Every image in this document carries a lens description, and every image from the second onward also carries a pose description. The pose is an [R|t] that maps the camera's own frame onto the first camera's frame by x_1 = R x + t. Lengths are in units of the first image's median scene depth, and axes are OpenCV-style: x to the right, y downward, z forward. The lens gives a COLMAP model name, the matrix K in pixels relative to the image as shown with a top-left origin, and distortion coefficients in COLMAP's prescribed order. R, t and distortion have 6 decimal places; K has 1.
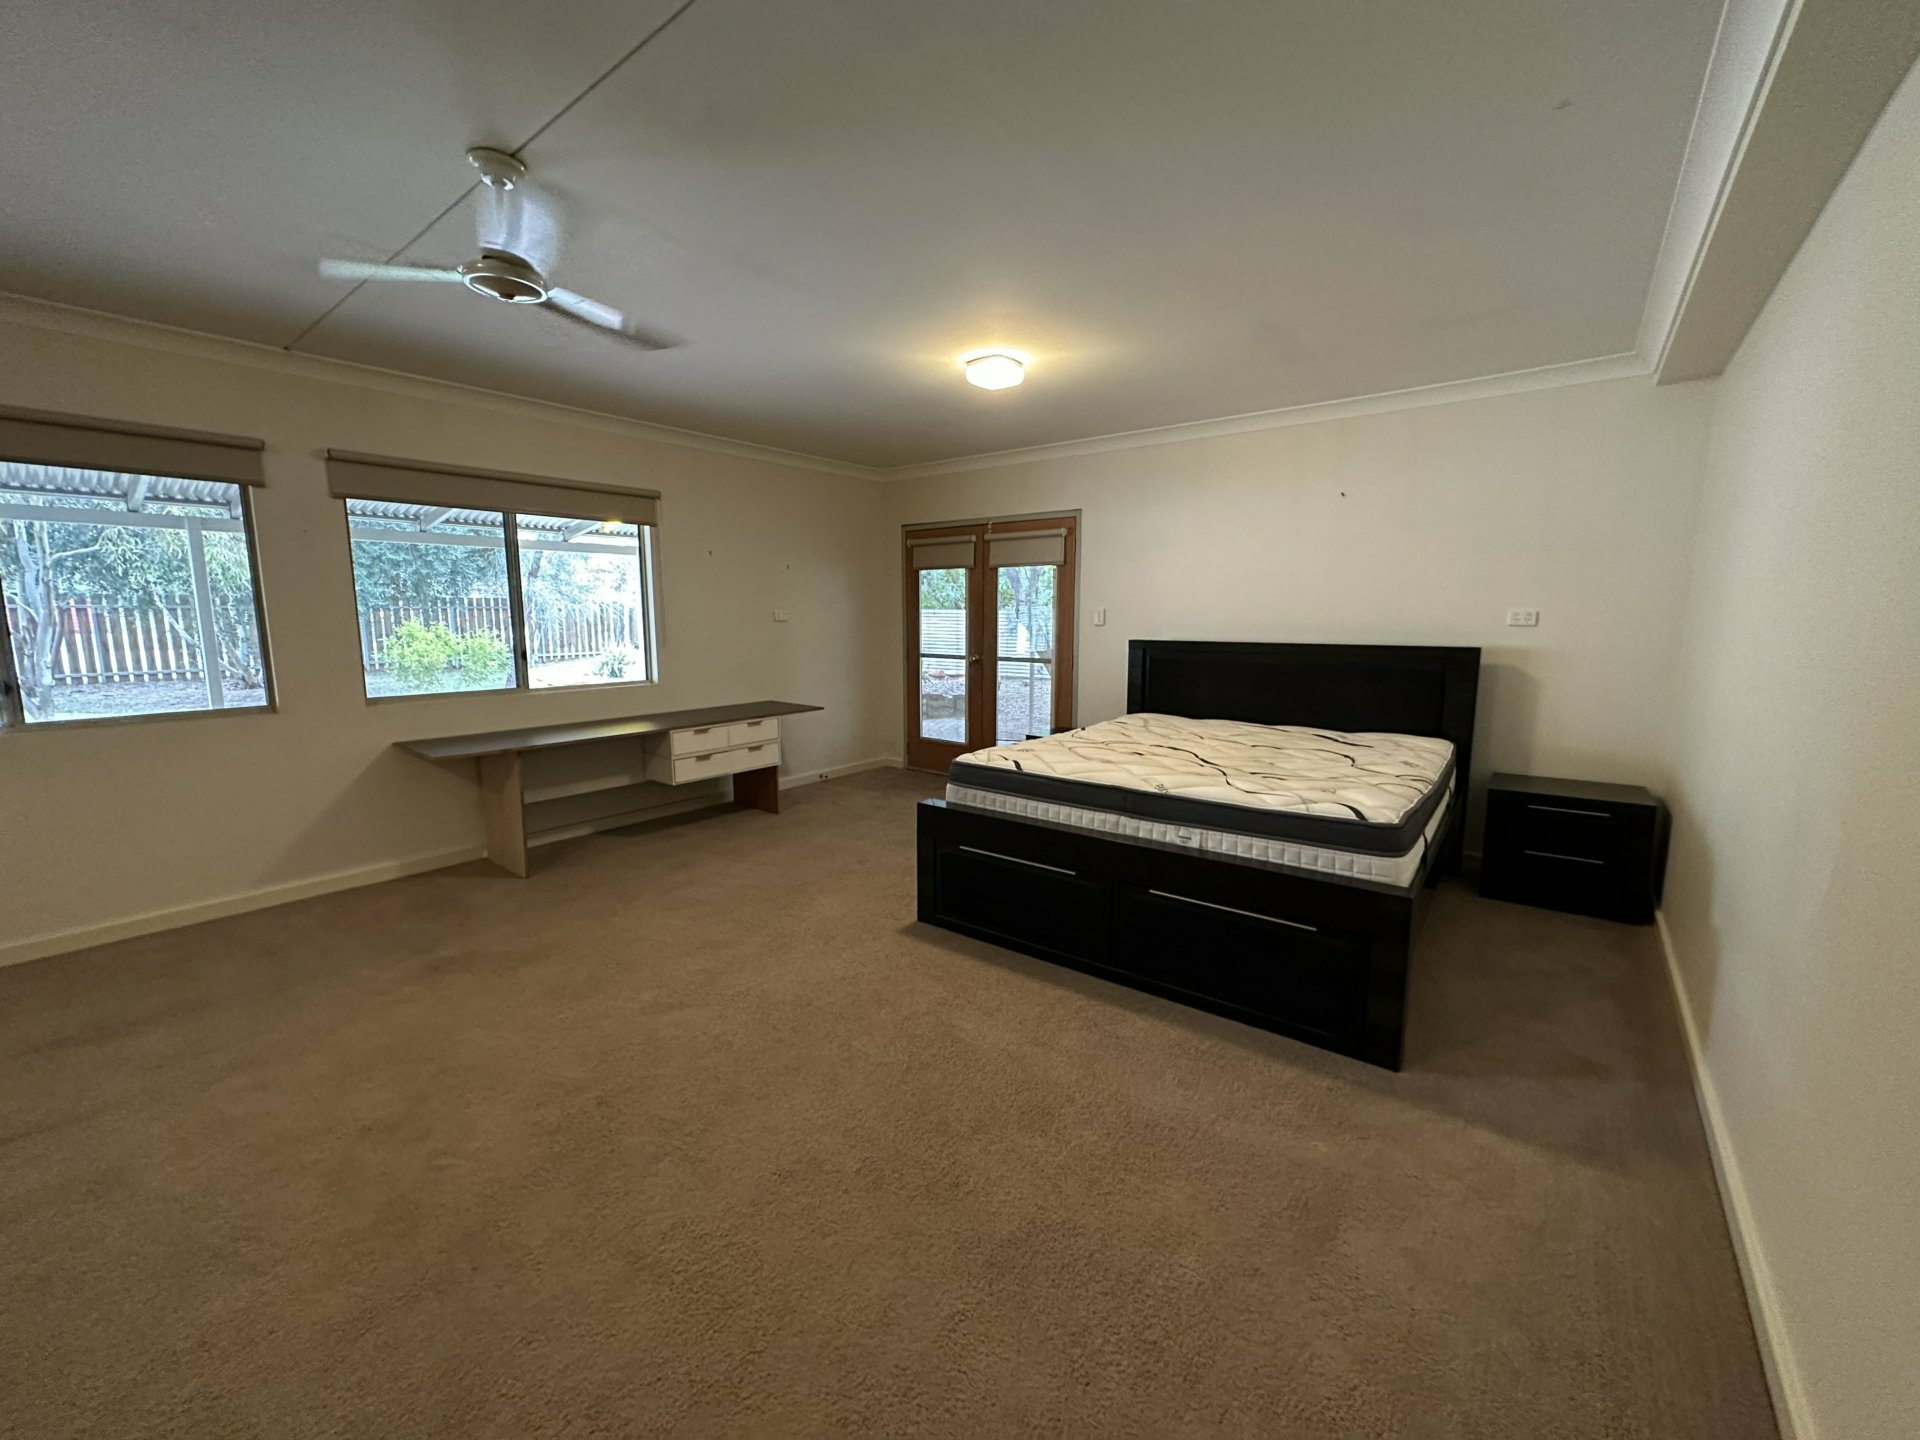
lens RADIAL K [[763.4, 0, 958.5], [0, 763.4, 722.0], [0, 0, 1]] dist [-0.001127, -0.000216]
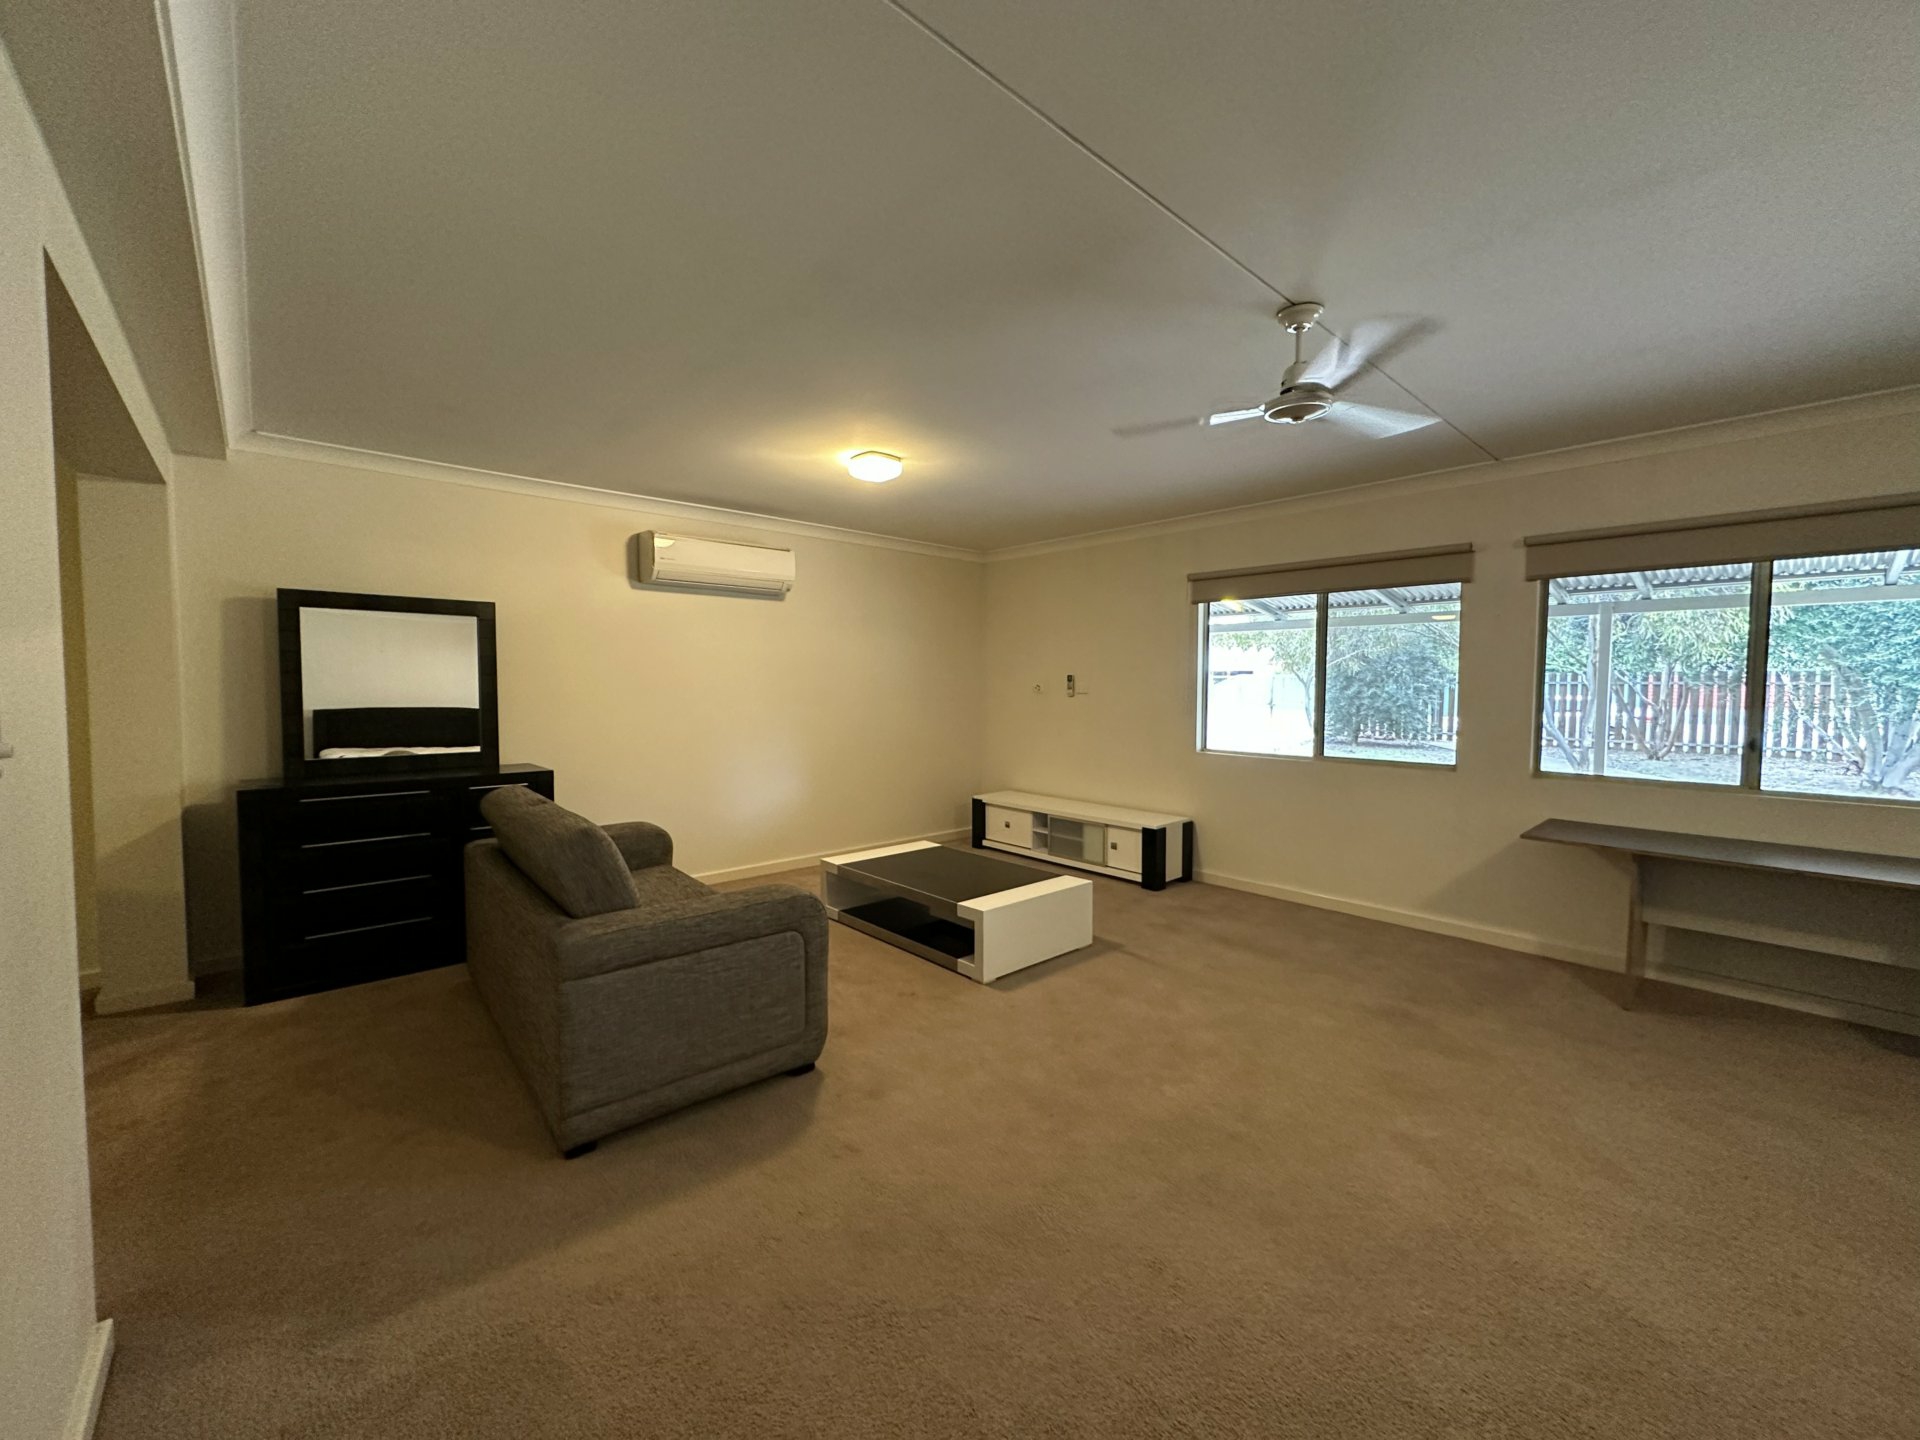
lens RADIAL K [[763.4, 0, 958.3], [0, 763.4, 717.9], [0, 0, 1]] dist [-0.001127, -0.000216]
pose [[-0.168388, 0.042894, -0.984787, 0.352044], [-0.148035, 0.986622, 0.068286, -0.054510], [0.974541, 0.157282, -0.159786, 0.391535]]
